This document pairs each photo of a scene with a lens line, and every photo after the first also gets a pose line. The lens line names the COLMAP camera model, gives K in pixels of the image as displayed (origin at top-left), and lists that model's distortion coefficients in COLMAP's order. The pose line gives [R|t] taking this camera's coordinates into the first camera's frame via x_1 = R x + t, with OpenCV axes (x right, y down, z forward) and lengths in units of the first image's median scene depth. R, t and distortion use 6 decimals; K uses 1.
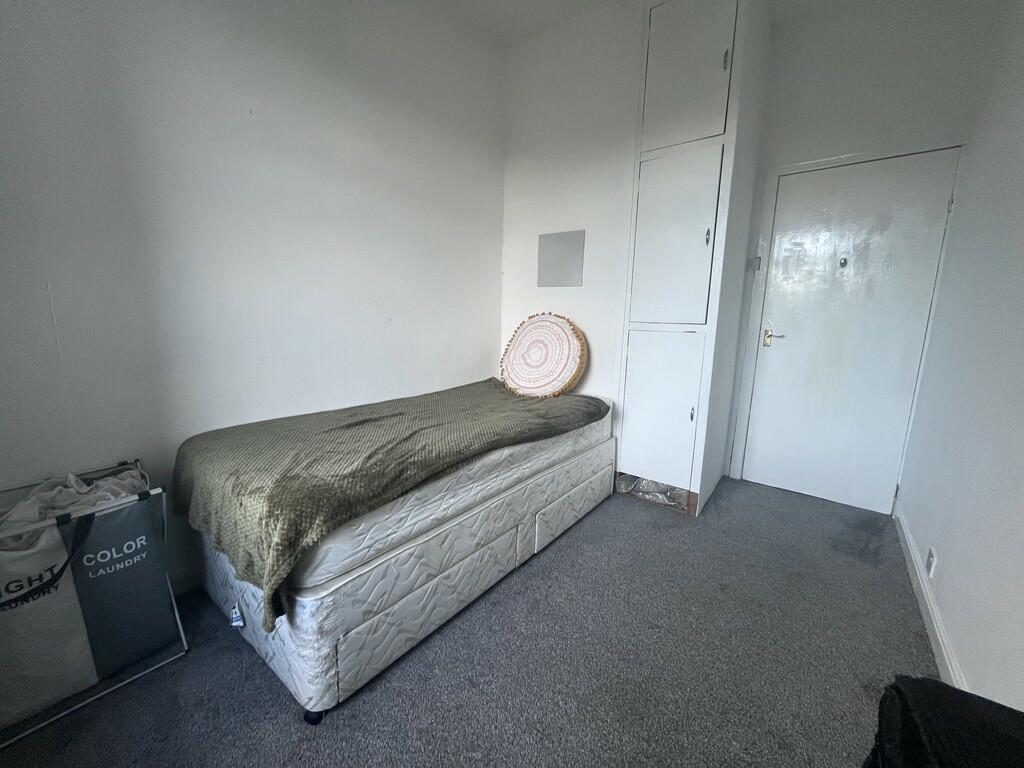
lens RADIAL K [[418.3, 0, 511.1], [0, 418.3, 386.5], [0, 0, 1]] dist [-0.000259, 0.000240]
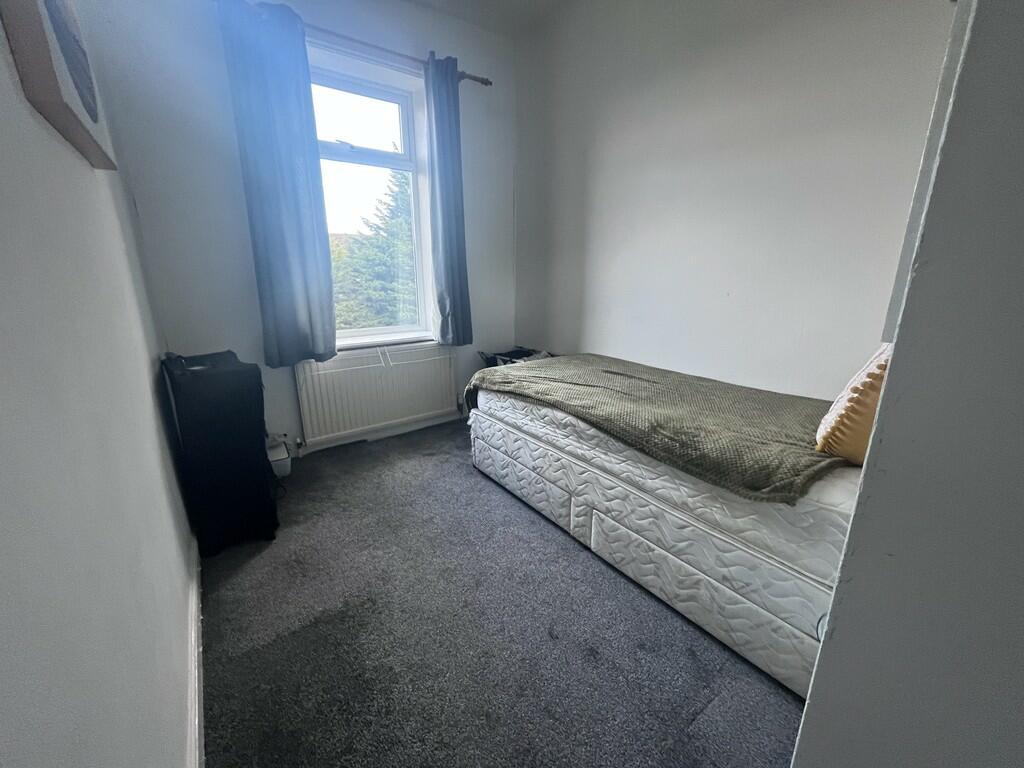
lens RADIAL K [[418.3, 0, 512.6], [0, 418.3, 386.9], [0, 0, 1]] dist [-0.000259, 0.000240]
pose [[-0.280811, 0.237542, -0.929903, 1.090444], [-0.169782, 0.941313, 0.291727, -0.227281], [0.944627, 0.239801, -0.224000, 1.168318]]
